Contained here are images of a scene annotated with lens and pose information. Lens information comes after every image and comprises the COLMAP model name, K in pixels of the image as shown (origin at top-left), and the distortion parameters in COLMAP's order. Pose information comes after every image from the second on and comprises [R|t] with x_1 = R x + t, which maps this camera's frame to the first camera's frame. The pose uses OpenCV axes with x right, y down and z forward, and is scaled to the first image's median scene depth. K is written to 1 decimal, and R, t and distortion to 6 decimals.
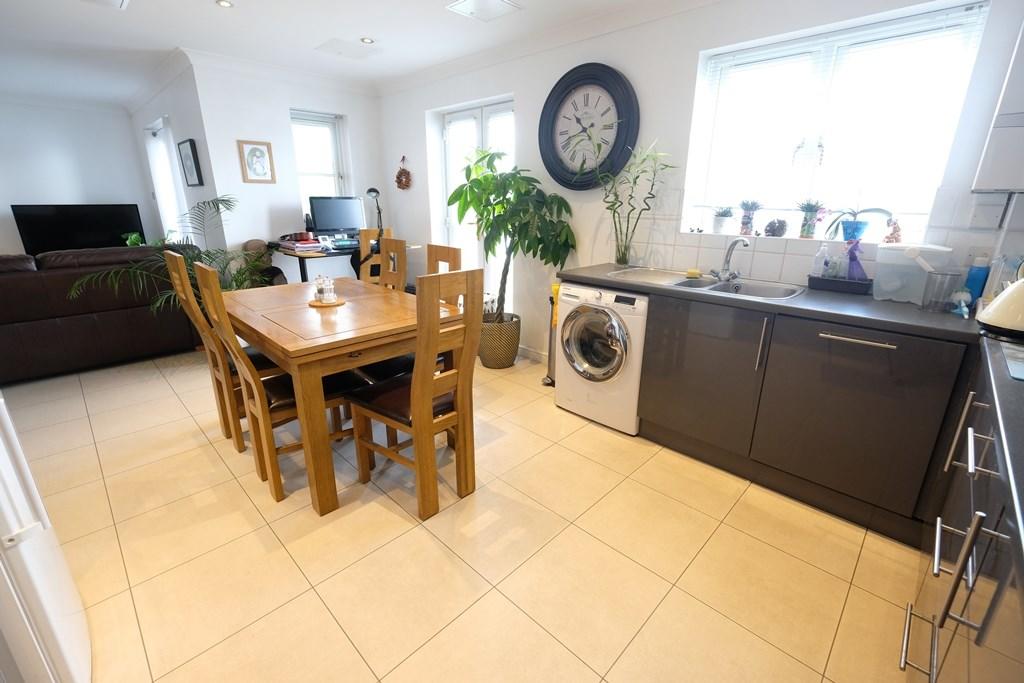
lens RADIAL K [[440.6, 0, 512.0], [0, 440.6, 341.5], [0, 0, 1]] dist [-0.001112, -0.000078]
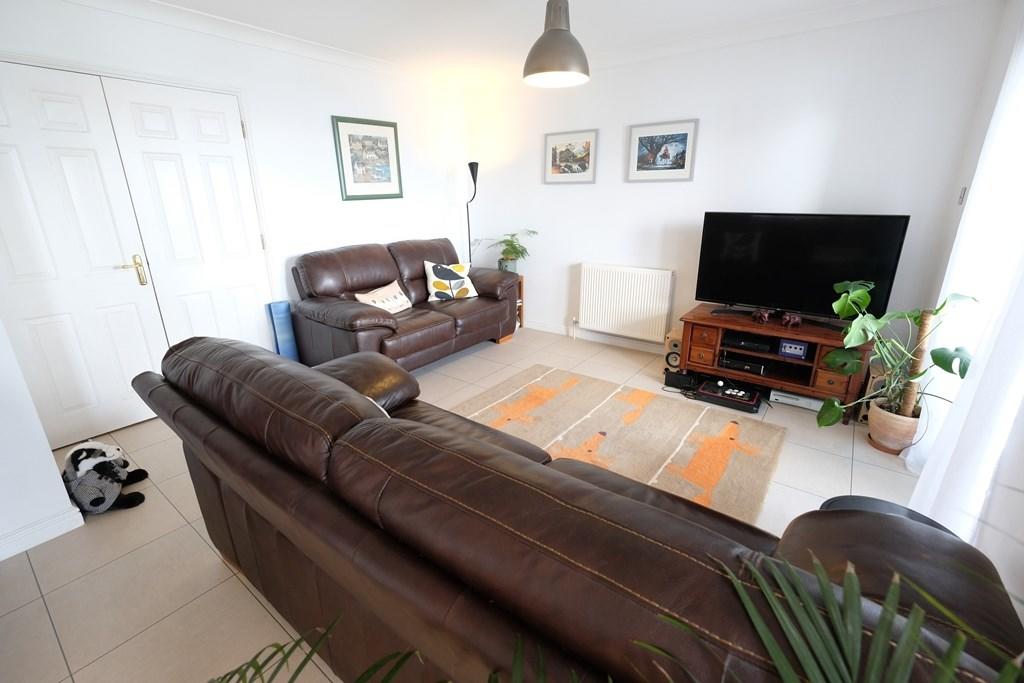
lens RADIAL K [[445.7, 0, 512.5], [0, 445.7, 337.2], [0, 0, 1]] dist [0.001971, -0.000315]
pose [[0.126375, 0.303345, -0.944463, -0.842093], [-0.297362, 0.919897, 0.255666, -0.366981], [0.946364, 0.248537, 0.206456, 1.060294]]
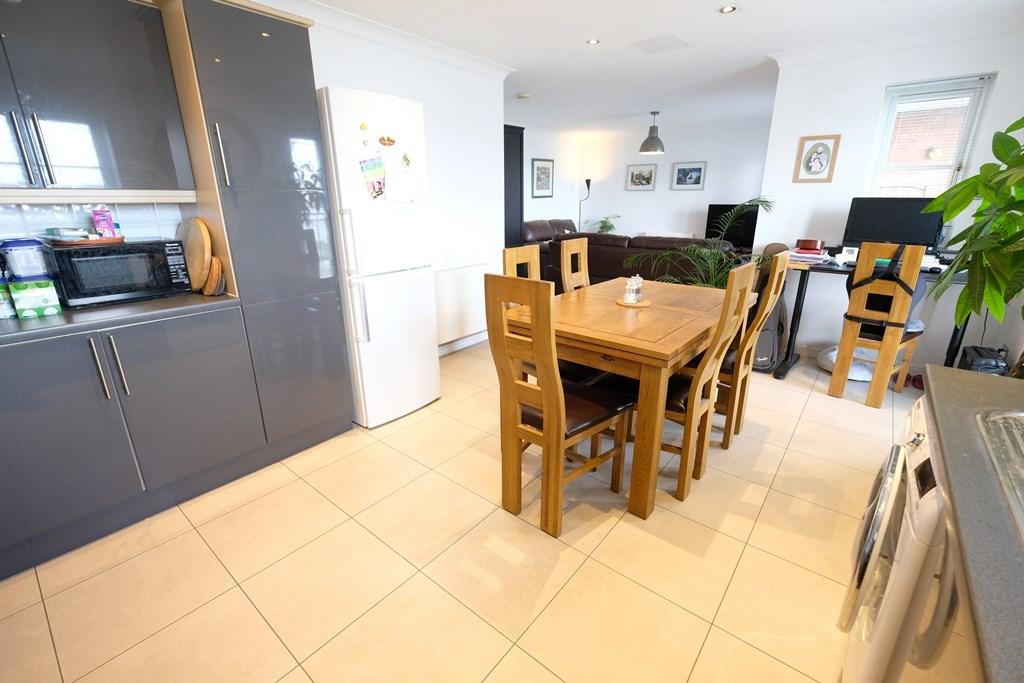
lens RADIAL K [[445.7, 0, 512.5], [0, 445.7, 337.2], [0, 0, 1]] dist [0.001971, -0.000315]
pose [[0.087548, 0.294796, -0.951541, 0.436540], [-0.306647, 0.916801, 0.255820, -0.153668], [0.947788, 0.269391, 0.170662, 0.464248]]
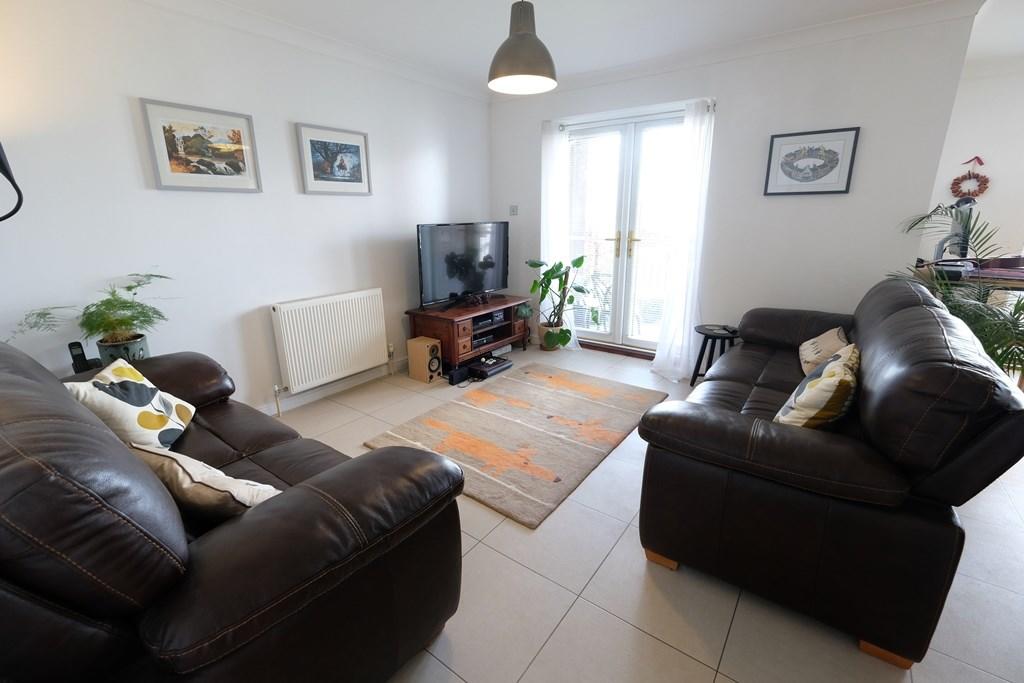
lens RADIAL K [[453.3, 0, 515.0], [0, 453.3, 329.4], [0, 0, 1]] dist [0.014363, 0.000030]
pose [[0.989774, -0.043169, 0.135957, -1.791470], [0.050558, 0.997399, -0.051365, -0.166692], [-0.133386, 0.057714, 0.989382, 0.471676]]
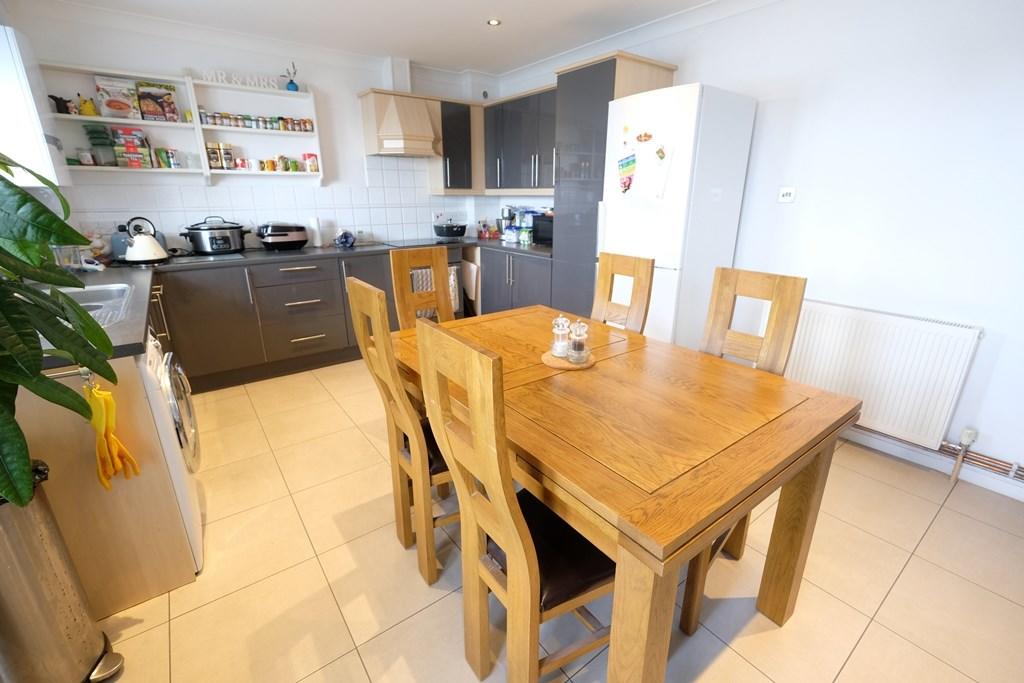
lens RADIAL K [[445.7, 0, 512.5], [0, 445.7, 337.2], [0, 0, 1]] dist [0.001971, -0.000315]
pose [[-0.987218, -0.052056, 0.150632, -0.354356], [0.046296, 0.810725, 0.583593, -0.395773], [-0.152501, 0.583108, -0.797953, 1.203552]]
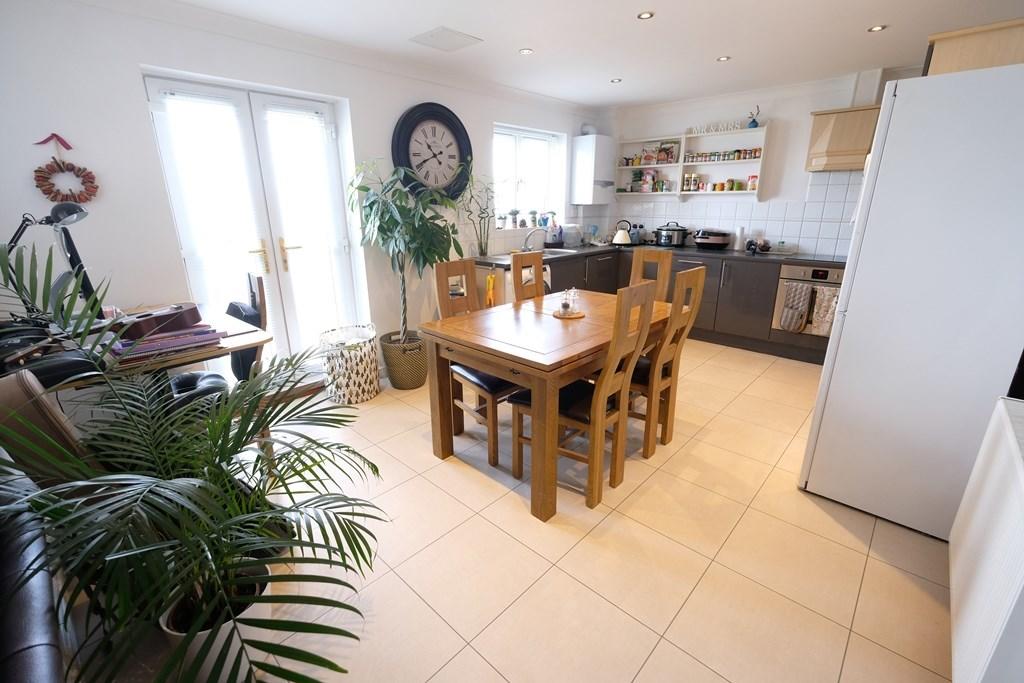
lens RADIAL K [[445.7, 0, 512.5], [0, 445.7, 337.2], [0, 0, 1]] dist [0.001971, -0.000315]
pose [[-0.015991, -0.297819, 0.954488, -1.165053], [0.312514, 0.905296, 0.287706, -0.311980], [-0.949778, 0.302892, 0.078596, 0.848654]]
